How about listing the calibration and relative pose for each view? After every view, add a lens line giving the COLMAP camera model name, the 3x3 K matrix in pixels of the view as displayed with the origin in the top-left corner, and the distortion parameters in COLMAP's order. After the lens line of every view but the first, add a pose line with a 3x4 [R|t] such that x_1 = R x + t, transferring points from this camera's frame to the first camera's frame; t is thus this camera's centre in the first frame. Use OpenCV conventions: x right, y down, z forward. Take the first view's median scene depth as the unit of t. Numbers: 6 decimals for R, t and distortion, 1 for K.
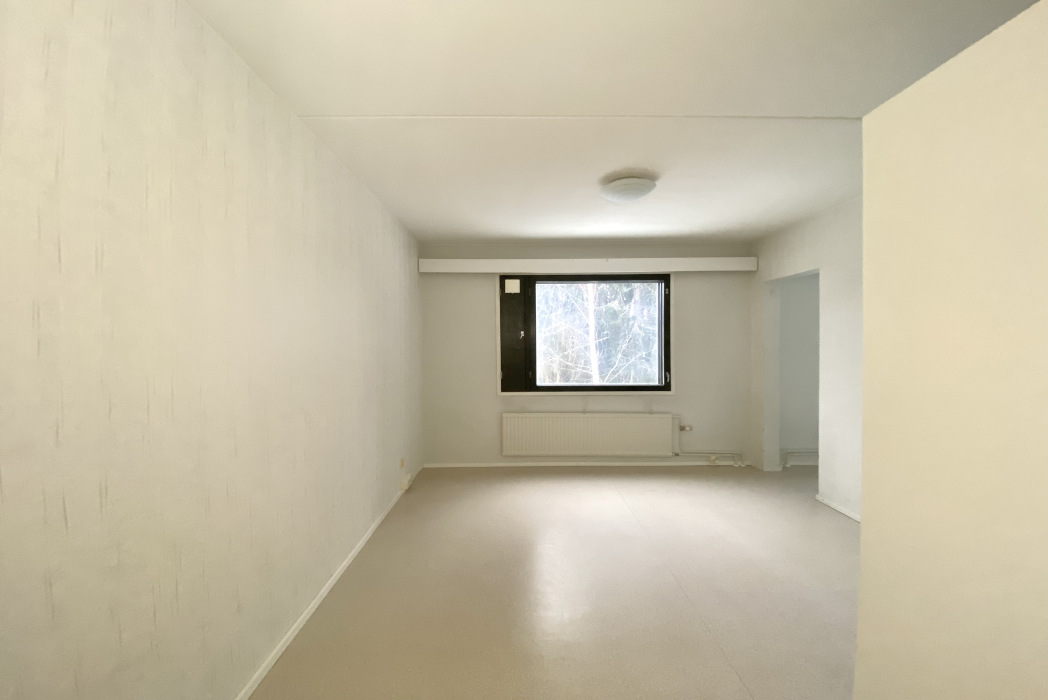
lens RADIAL K [[367.1, 0, 525.2], [0, 367.1, 350.2], [0, 0, 1]] dist [0.000272, -0.000034]
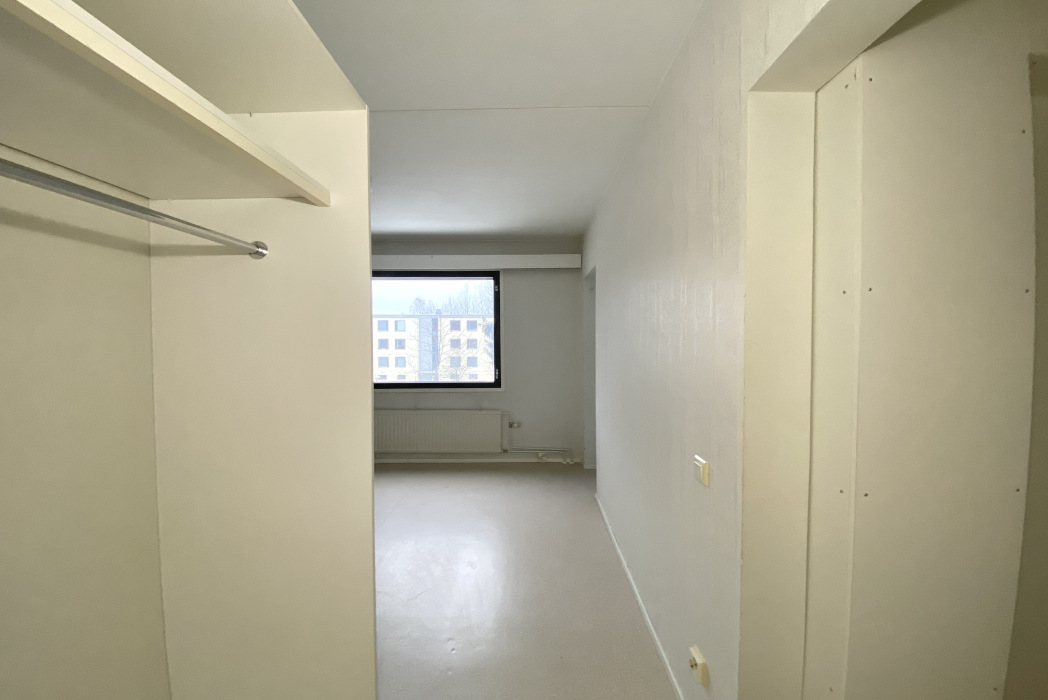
lens RADIAL K [[367.1, 0, 525.2], [0, 367.1, 350.2], [0, 0, 1]] dist [0.000272, -0.000034]
pose [[0.999976, 0.004121, 0.005497, 0.459409], [-0.004162, 0.999964, 0.007445, 0.000401], [-0.005466, -0.007467, 0.999957, -0.000689]]
